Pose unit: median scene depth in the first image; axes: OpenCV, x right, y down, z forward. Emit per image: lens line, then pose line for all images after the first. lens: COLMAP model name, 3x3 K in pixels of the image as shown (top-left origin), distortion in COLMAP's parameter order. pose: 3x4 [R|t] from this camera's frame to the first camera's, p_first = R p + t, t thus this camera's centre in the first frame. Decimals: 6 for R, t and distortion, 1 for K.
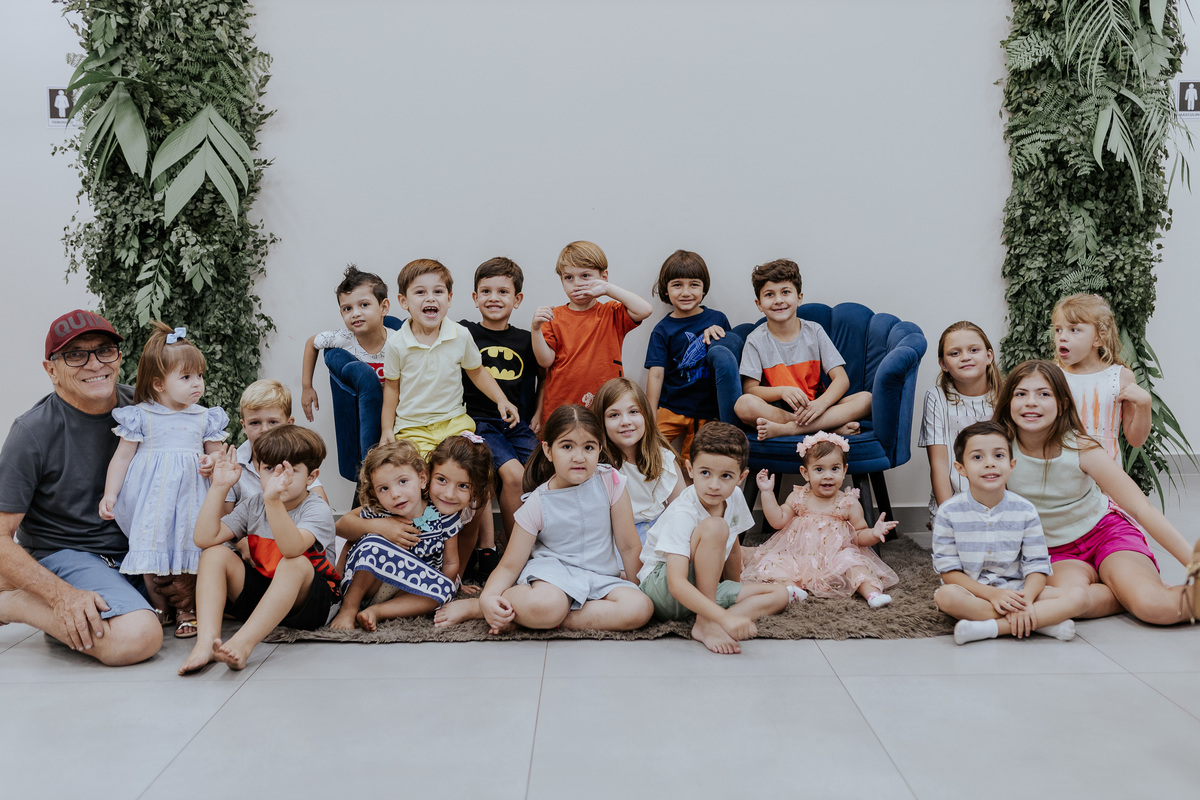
lens RADIAL K [[1128.1, 0, 600.6], [0, 1128.1, 401.9], [0, 0, 1]] dist [0.022027, 0.000000]
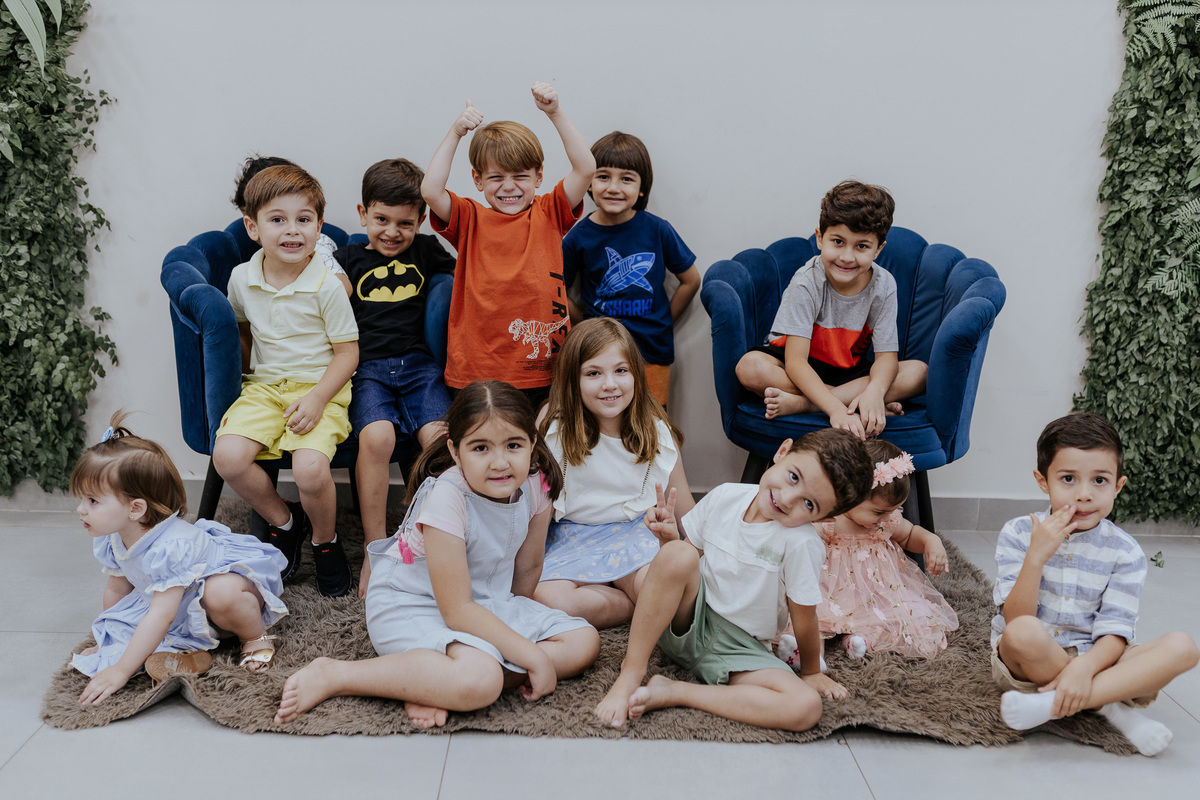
lens RADIAL K [[1128.1, 0, 599.1], [0, 1128.1, 396.3], [0, 0, 1]] dist [0.022027, 0.000000]
pose [[0.998646, 0.042996, 0.029280, 0.010025], [-0.045624, 0.994337, 0.095976, -0.040125], [-0.024987, -0.097182, 0.994953, 0.258893]]
